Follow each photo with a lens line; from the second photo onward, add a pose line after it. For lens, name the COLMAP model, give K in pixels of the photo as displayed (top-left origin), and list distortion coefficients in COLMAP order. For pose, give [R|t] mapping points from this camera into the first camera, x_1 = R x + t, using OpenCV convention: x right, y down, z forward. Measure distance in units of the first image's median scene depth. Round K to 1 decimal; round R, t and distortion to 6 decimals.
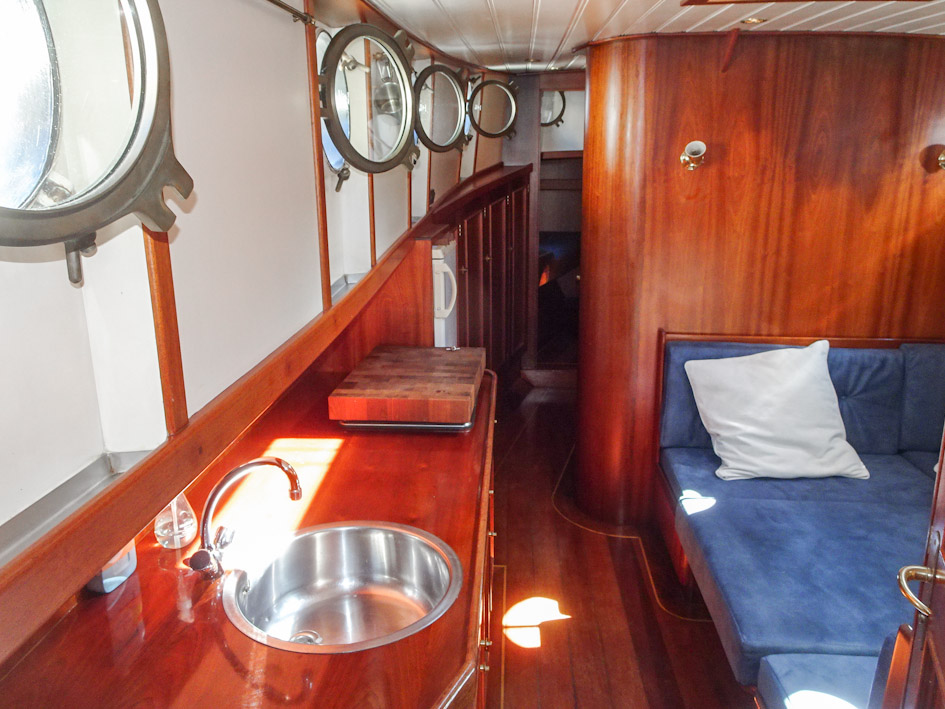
lens RADIAL K [[742.7, 0, 471.4], [0, 742.7, 347.2], [0, 0, 1]] dist [0.022560, -0.023706]
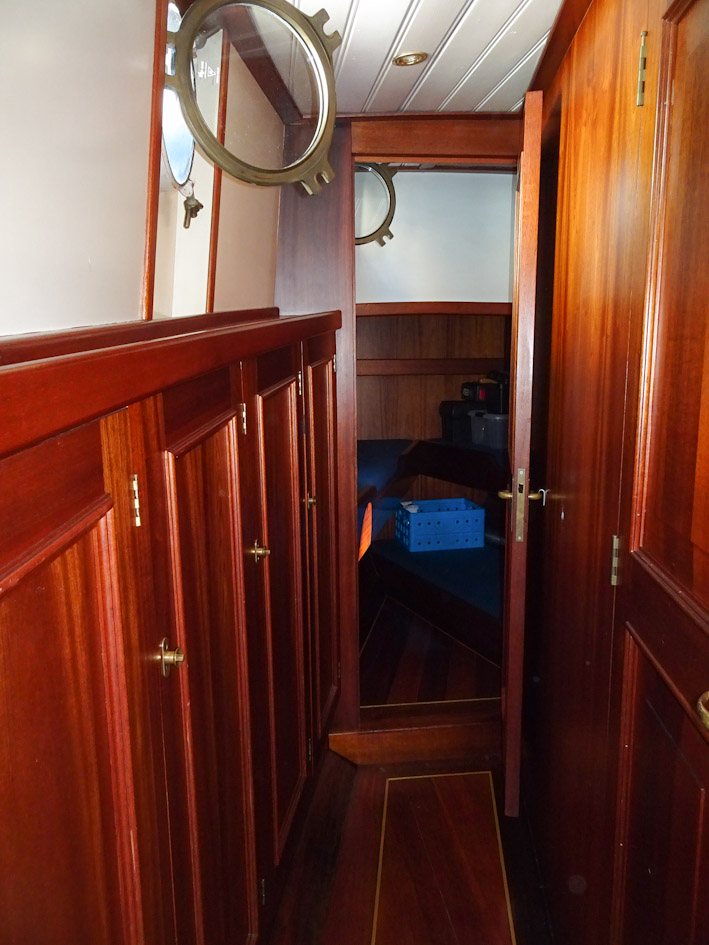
lens RADIAL K [[680.3, 0, 356.6], [0, 680.3, 479.8], [0, 0, 1]] dist [0.015259, -0.010223]
pose [[0.982801, -0.035102, 0.181301, 0.015269], [0.048535, 0.996352, -0.070194, -0.175296], [-0.178176, 0.077787, 0.980919, 0.938275]]
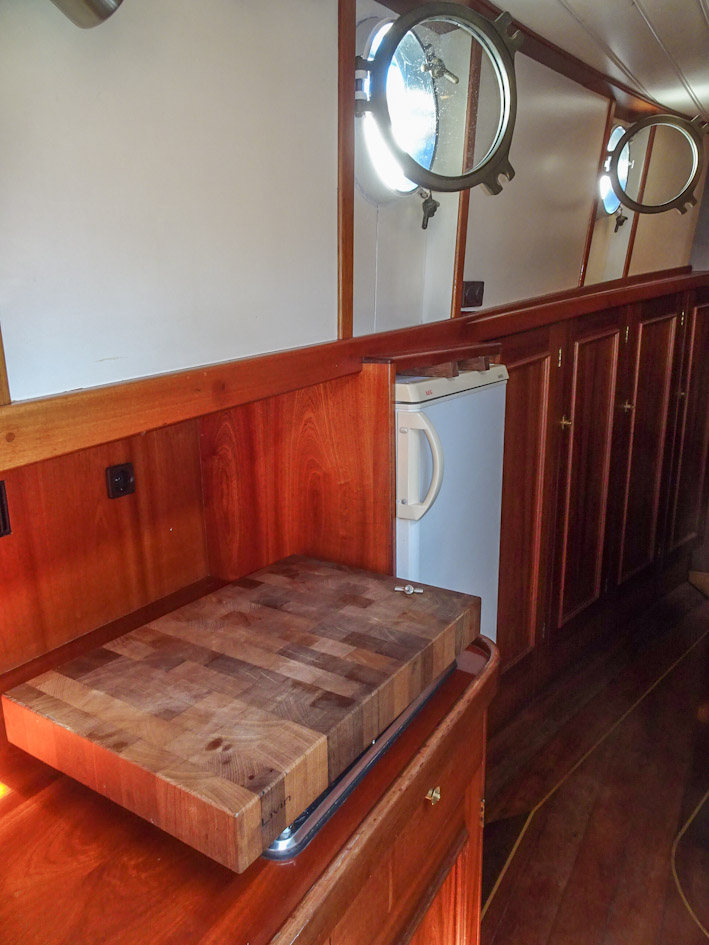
lens RADIAL K [[680.3, 0, 352.2], [0, 680.3, 468.4], [0, 0, 1]] dist [0.015259, -0.010223]
pose [[0.882604, 0.102848, -0.458730, 0.120088], [-0.107036, 0.994111, 0.016941, -0.069723], [0.457771, 0.034148, 0.888414, 0.507366]]
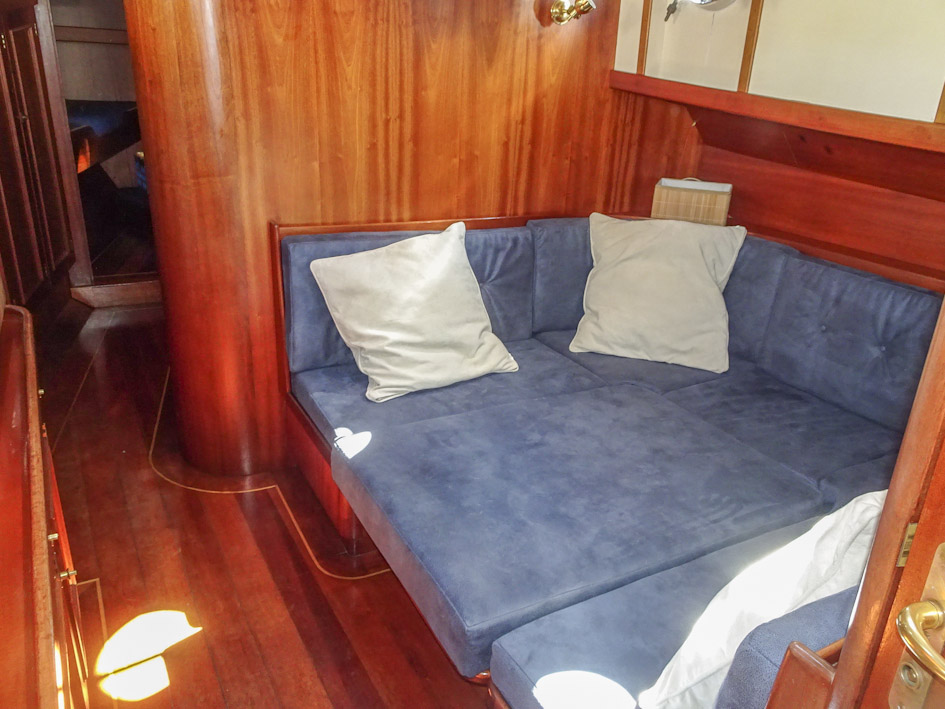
lens RADIAL K [[742.7, 0, 489.8], [0, 742.7, 360.7], [0, 0, 1]] dist [0.022560, -0.023706]
pose [[0.833406, -0.164489, 0.527615, 0.017132], [0.076217, 0.979767, 0.185061, -0.008692], [-0.547380, -0.114018, 0.829081, 0.244782]]
